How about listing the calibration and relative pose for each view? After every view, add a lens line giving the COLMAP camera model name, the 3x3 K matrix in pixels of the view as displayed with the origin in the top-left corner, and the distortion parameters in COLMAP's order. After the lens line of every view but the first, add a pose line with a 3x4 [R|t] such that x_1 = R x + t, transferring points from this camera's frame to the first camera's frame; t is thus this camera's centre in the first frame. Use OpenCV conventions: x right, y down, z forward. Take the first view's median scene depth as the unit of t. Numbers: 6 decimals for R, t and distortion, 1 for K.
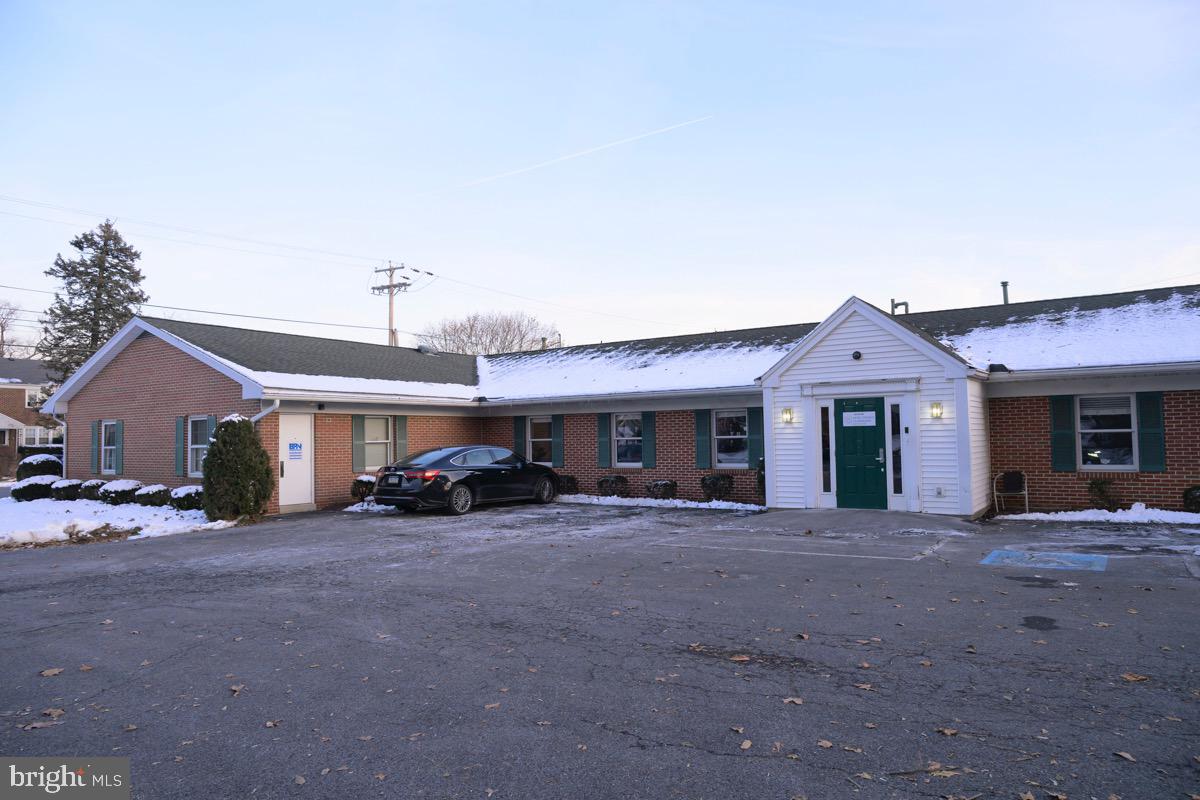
lens RADIAL K [[782.5, 0, 601.5], [0, 782.5, 407.2], [0, 0, 1]] dist [-0.014800, 0.008394]
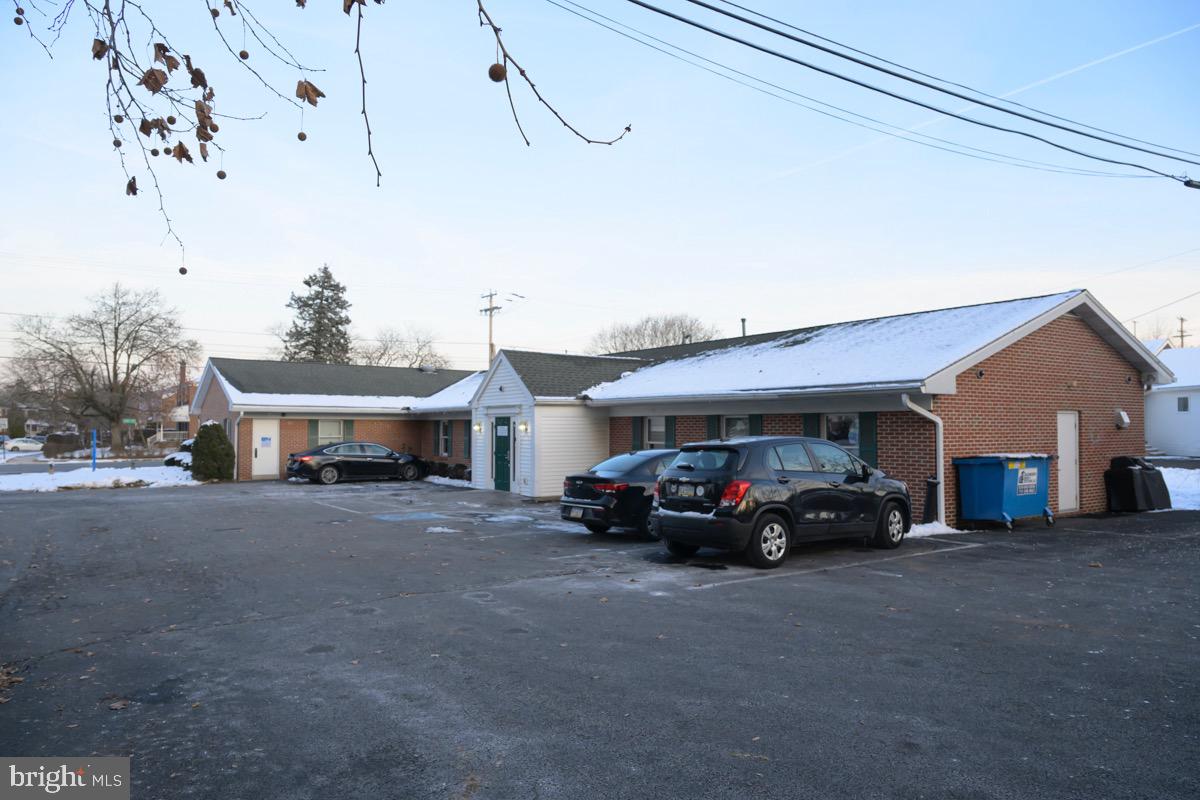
lens RADIAL K [[782.5, 0, 600.2], [0, 782.5, 404.5], [0, 0, 1]] dist [-0.014800, 0.008394]
pose [[0.933387, 0.006241, -0.358818, 0.901319], [-0.001415, 0.999905, 0.013711, -0.048830], [0.358869, -0.012290, 0.933307, -0.291161]]
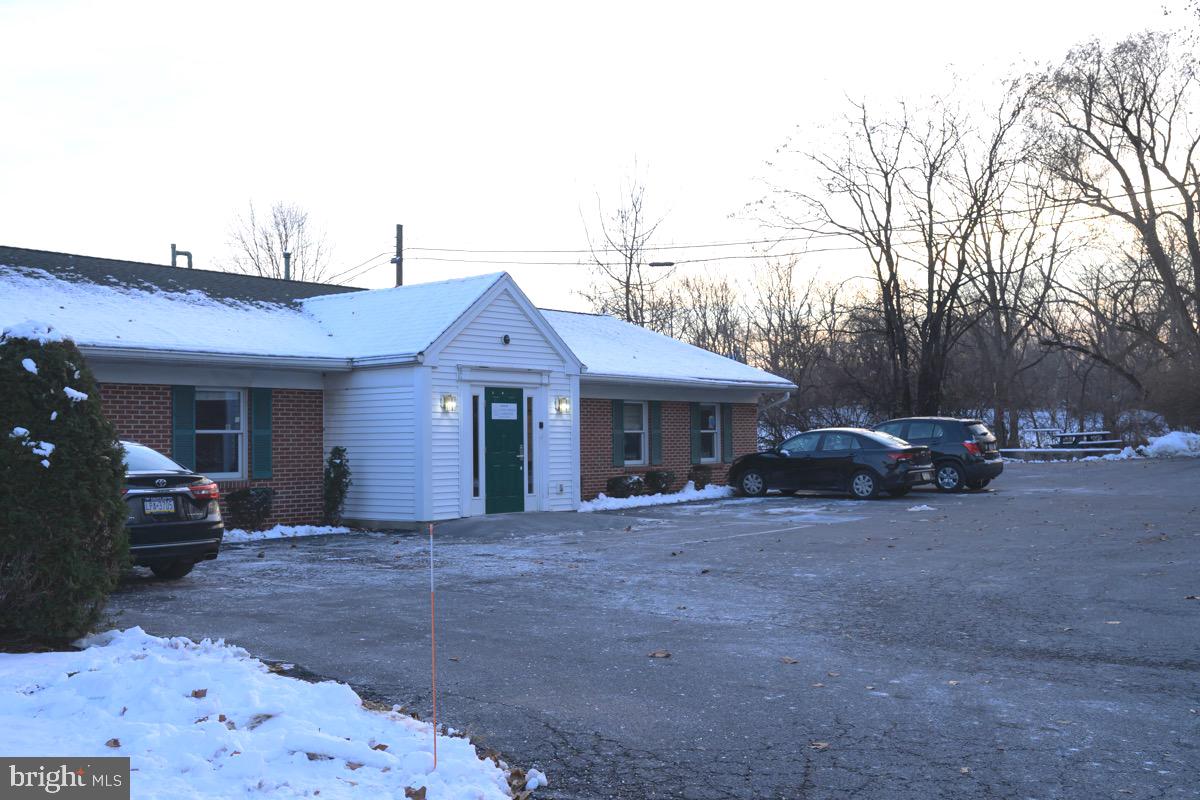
lens RADIAL K [[1245.0, 0, 605.8], [0, 1245.0, 400.3], [0, 0, 1]] dist [-0.000773, 0.000000]
pose [[0.072140, 0.048111, 0.996233, -0.917374], [-0.031009, 0.998461, -0.045974, 0.054934], [-0.996912, -0.027576, 0.073521, 0.674549]]
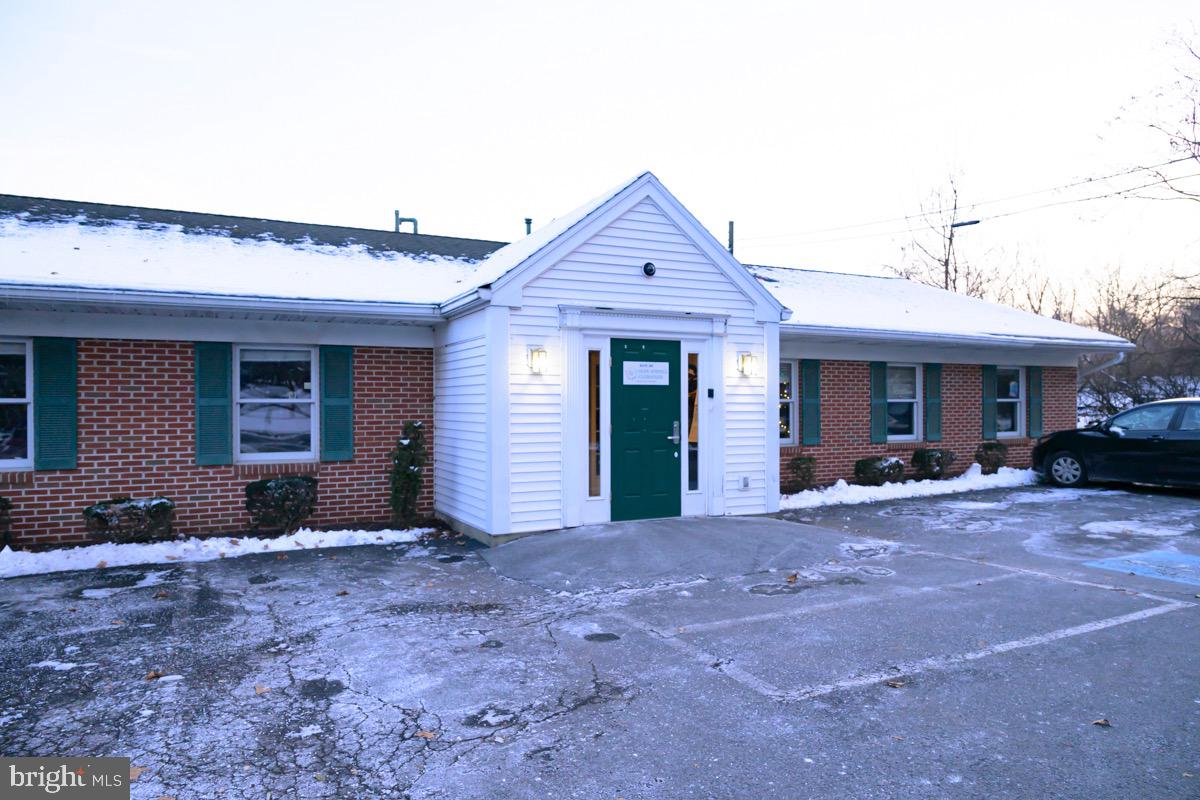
lens RADIAL K [[782.5, 0, 604.0], [0, 782.5, 407.7], [0, 0, 1]] dist [-0.014800, 0.008394]
pose [[0.485144, 0.010509, 0.874371, -0.193083], [-0.040413, 0.999129, 0.010415, 0.031848], [-0.873500, -0.040389, 0.485146, 0.628720]]
